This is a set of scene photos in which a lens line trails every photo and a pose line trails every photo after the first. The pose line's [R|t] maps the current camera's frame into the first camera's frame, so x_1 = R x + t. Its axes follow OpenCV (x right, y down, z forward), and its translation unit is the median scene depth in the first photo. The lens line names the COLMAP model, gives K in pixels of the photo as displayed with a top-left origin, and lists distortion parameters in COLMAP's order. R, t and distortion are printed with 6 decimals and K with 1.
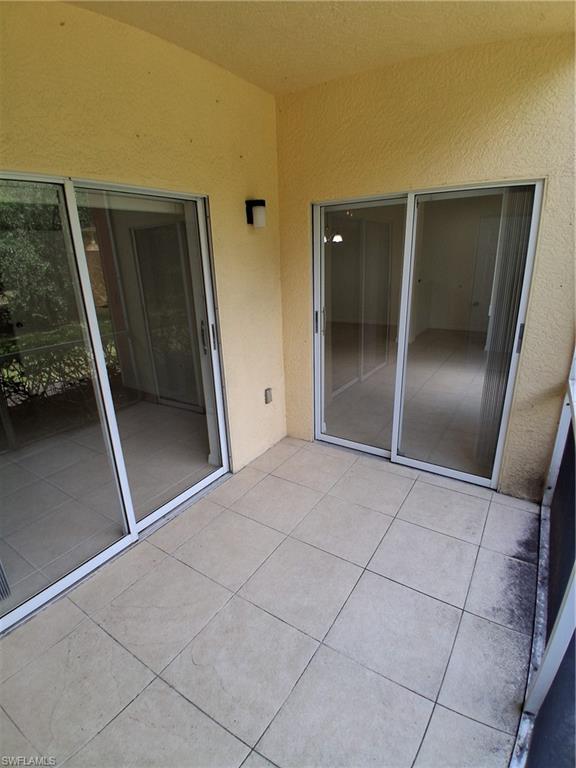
lens RADIAL K [[383.1, 0, 282.3], [0, 383.1, 382.7], [0, 0, 1]] dist [0.000332, -0.043785]
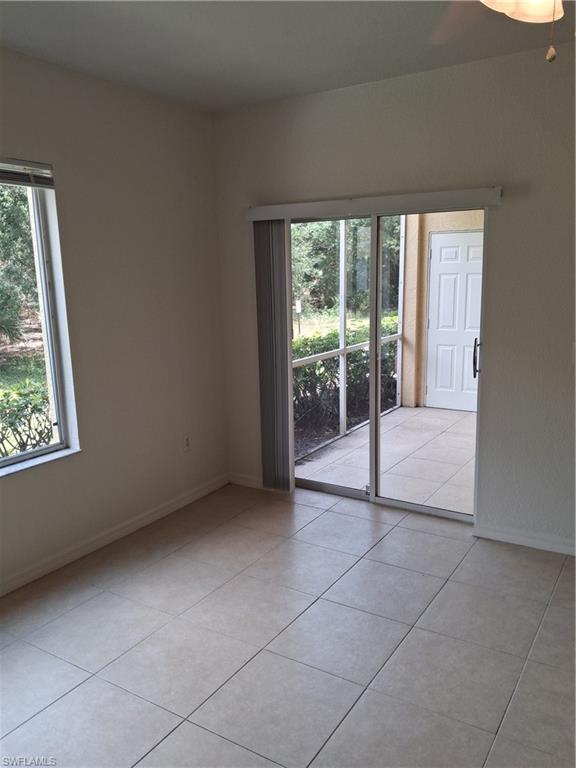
lens RADIAL K [[612.4, 0, 288.0], [0, 612.4, 384.0], [0, 0, 1]] dist [0.065669, -0.002642]
pose [[-0.998113, 0.058911, -0.017299, 0.753818], [0.043381, 0.876034, 0.480293, -1.080581], [0.043449, 0.478637, -0.876937, 3.138588]]
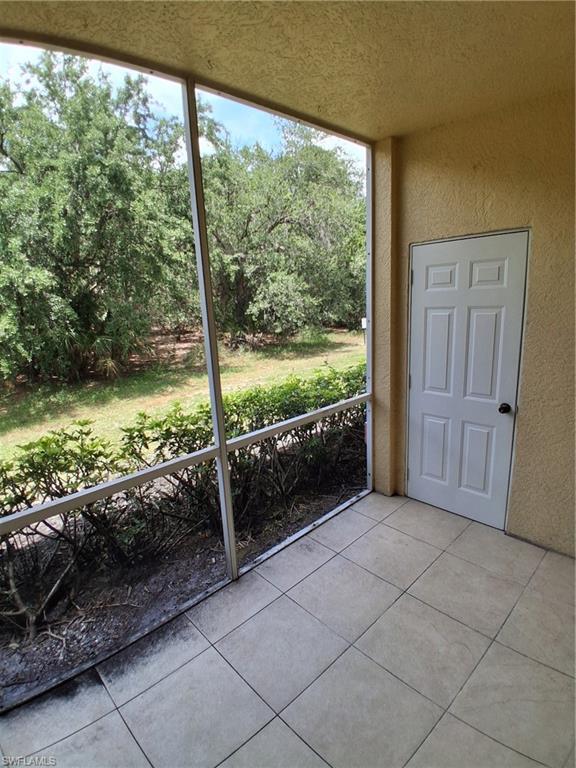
lens RADIAL K [[383.1, 0, 282.3], [0, 383.1, 382.7], [0, 0, 1]] dist [0.000332, -0.043785]
pose [[-0.969835, 0.035789, 0.241122, 0.002334], [0.152514, 0.860728, 0.485682, -0.453761], [-0.190158, 0.507805, -0.840222, 1.281913]]
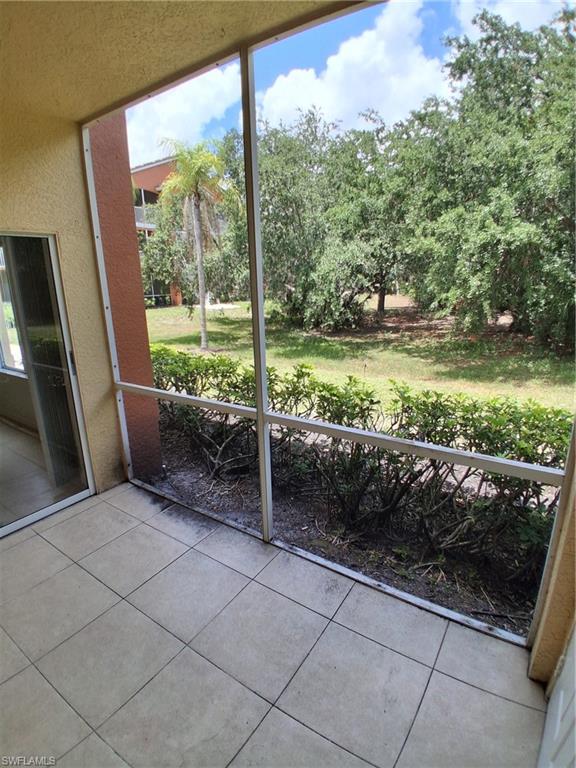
lens RADIAL K [[383.1, 0, 282.3], [0, 383.1, 382.7], [0, 0, 1]] dist [0.000332, -0.043785]
pose [[0.003637, -0.227261, 0.973827, -0.622502], [0.331659, 0.918987, 0.213224, -0.110410], [-0.943392, 0.322203, 0.078716, 0.340640]]
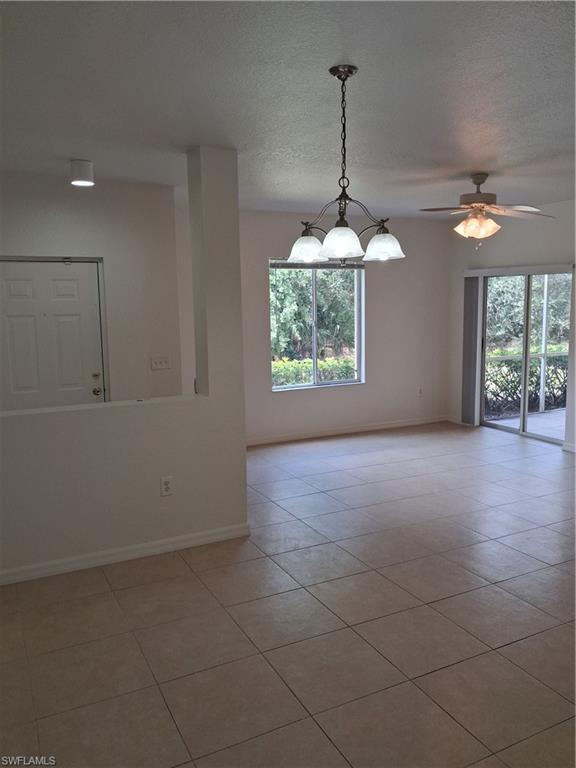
lens RADIAL K [[612.4, 0, 288.0], [0, 612.4, 384.0], [0, 0, 1]] dist [0.065669, -0.002642]
pose [[-0.875126, -0.024890, 0.483255, -0.141826], [0.184363, 0.906201, 0.380538, -1.670357], [-0.447398, 0.422113, -0.788451, 4.977545]]
